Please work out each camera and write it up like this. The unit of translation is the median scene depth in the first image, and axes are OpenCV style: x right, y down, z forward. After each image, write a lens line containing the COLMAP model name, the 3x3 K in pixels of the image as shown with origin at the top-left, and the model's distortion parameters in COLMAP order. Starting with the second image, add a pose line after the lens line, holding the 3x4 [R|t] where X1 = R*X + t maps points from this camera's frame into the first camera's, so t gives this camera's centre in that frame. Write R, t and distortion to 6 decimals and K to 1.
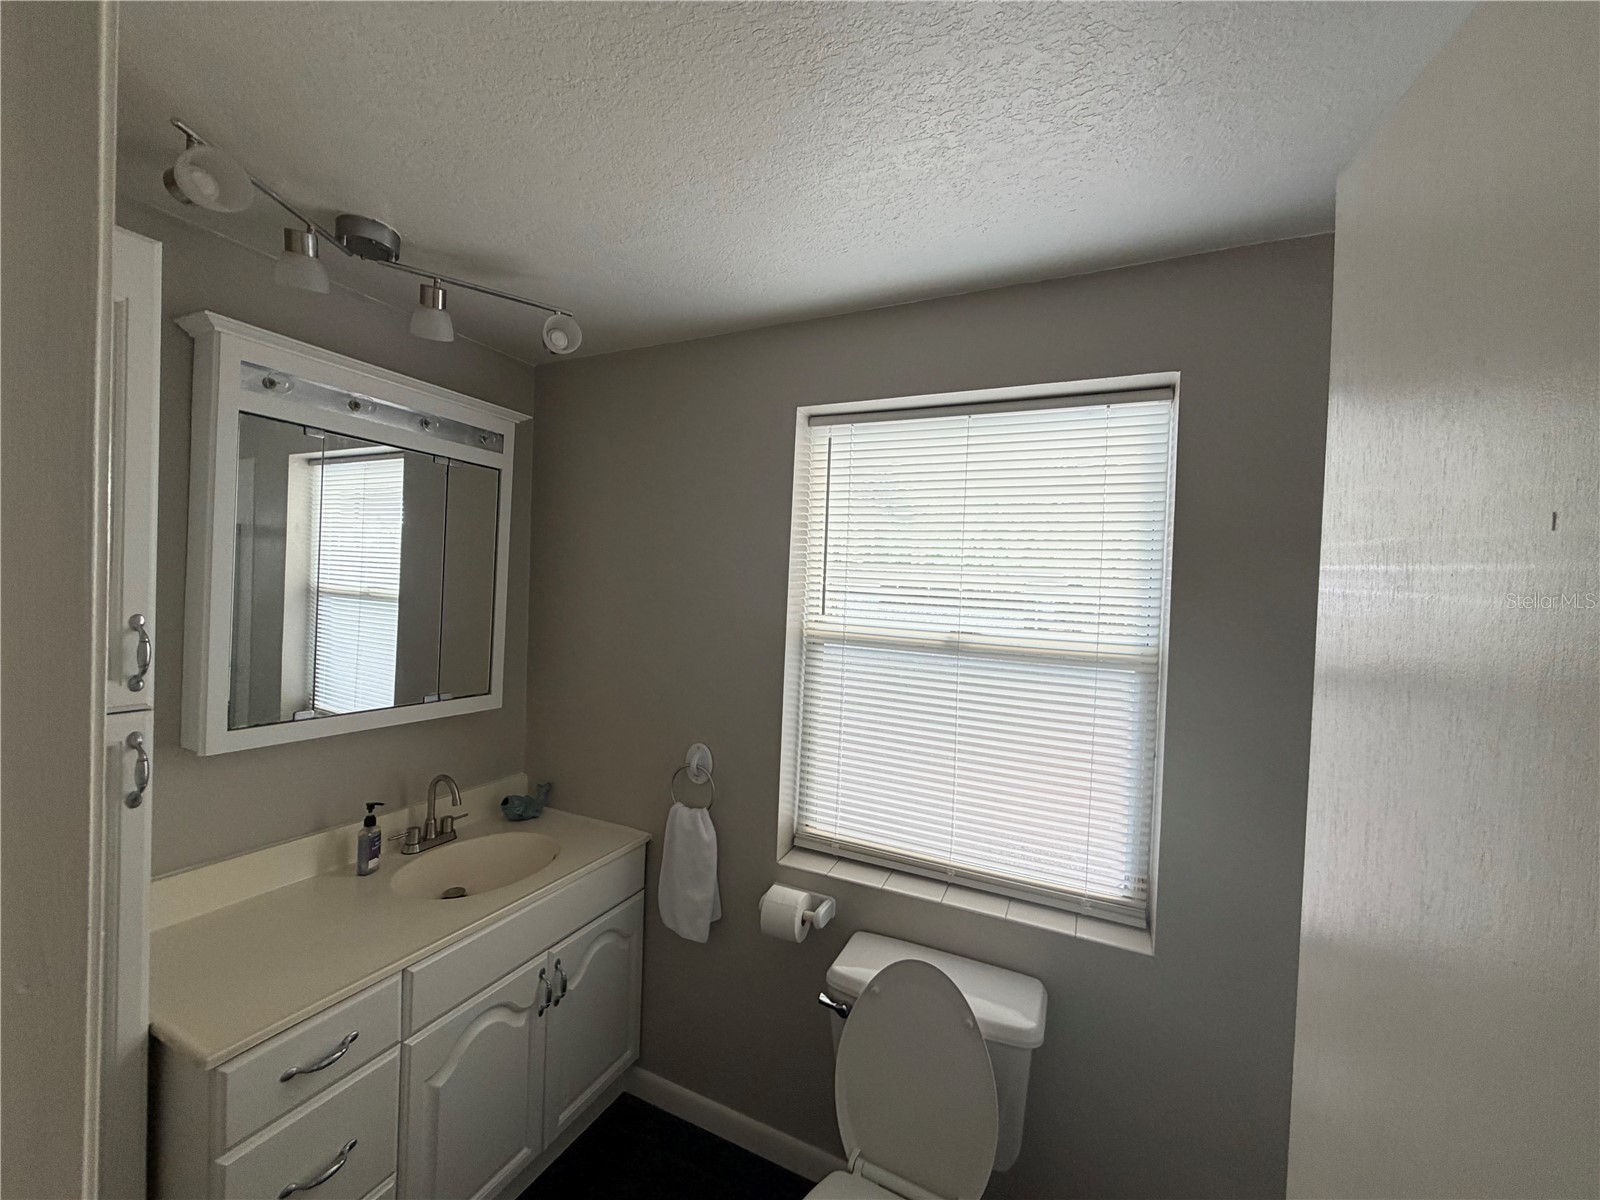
lens RADIAL K [[642.4, 0, 792.2], [0, 642.4, 596.5], [0, 0, 1]] dist [0.001334, -0.000579]
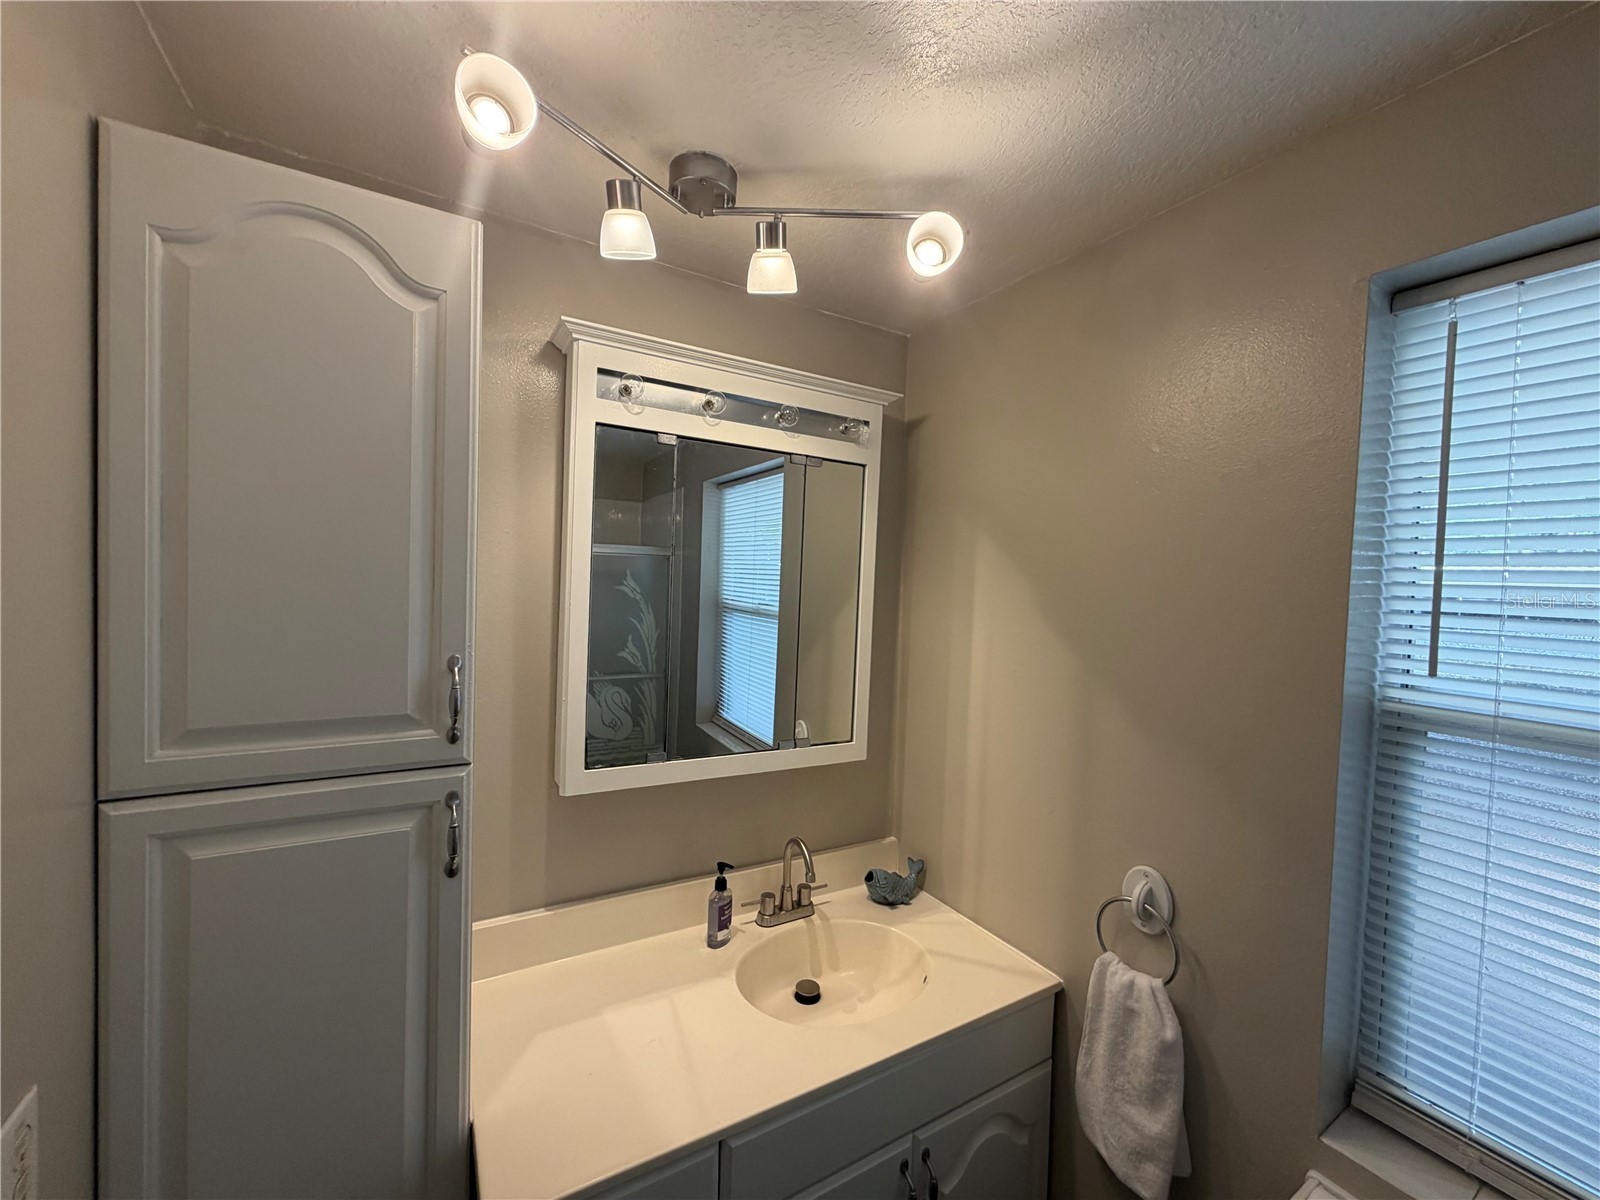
lens RADIAL K [[642.4, 0, 794.7], [0, 642.4, 593.9], [0, 0, 1]] dist [0.001334, -0.000579]
pose [[0.835413, -0.001565, -0.549621, -0.090502], [-0.007419, 0.999873, -0.014124, -0.025433], [0.549573, 0.015878, 0.835295, 0.298935]]
